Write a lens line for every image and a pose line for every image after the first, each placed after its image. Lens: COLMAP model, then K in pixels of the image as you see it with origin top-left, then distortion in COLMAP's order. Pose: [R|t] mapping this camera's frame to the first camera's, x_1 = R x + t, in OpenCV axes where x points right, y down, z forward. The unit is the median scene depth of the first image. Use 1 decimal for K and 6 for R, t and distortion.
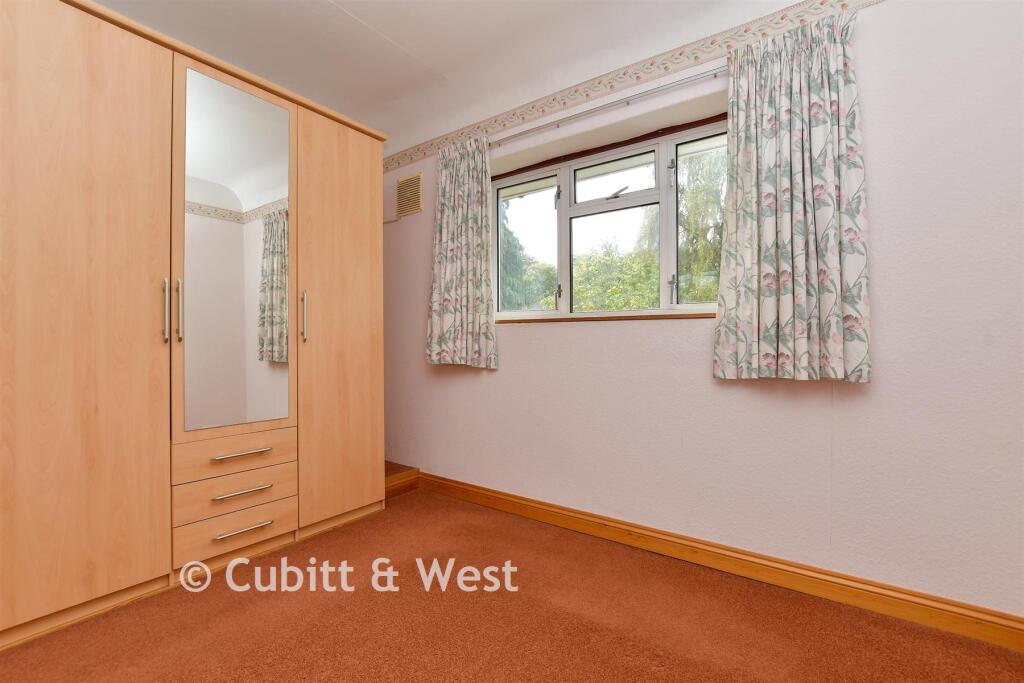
lens RADIAL K [[446.0, 0, 508.7], [0, 446.0, 339.9], [0, 0, 1]] dist [-0.018578, -0.002363]
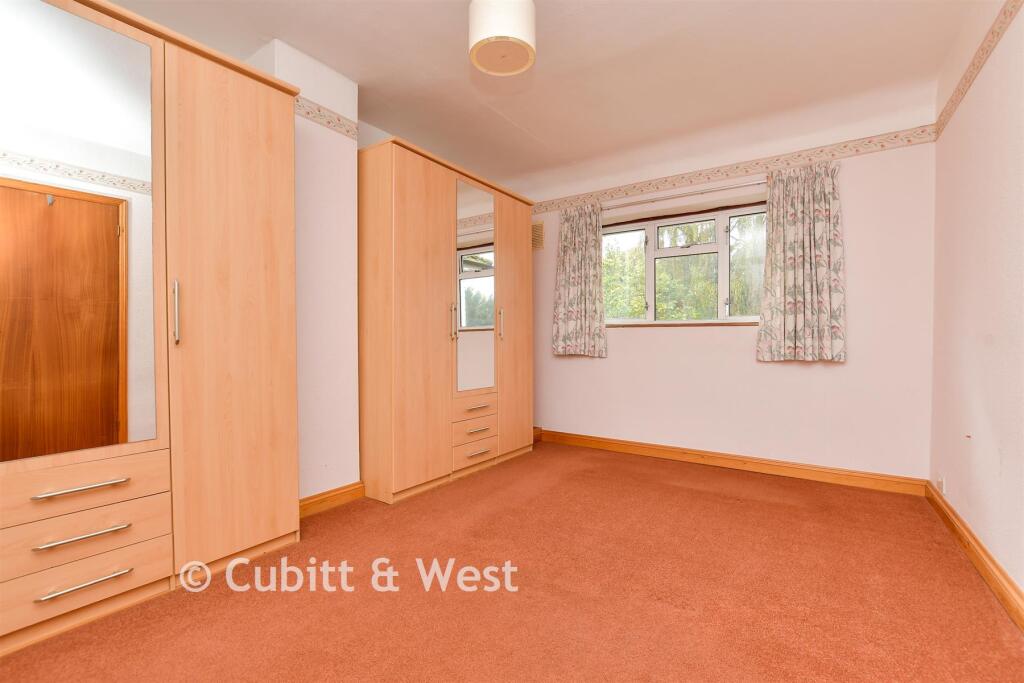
lens RADIAL K [[446.0, 0, 514.1], [0, 446.0, 338.7], [0, 0, 1]] dist [-0.018578, -0.002363]
pose [[0.999942, 0.003224, 0.010277, -0.507335], [-0.003203, 0.999993, -0.002049, 0.006994], [-0.010283, 0.002016, 0.999945, -0.719479]]
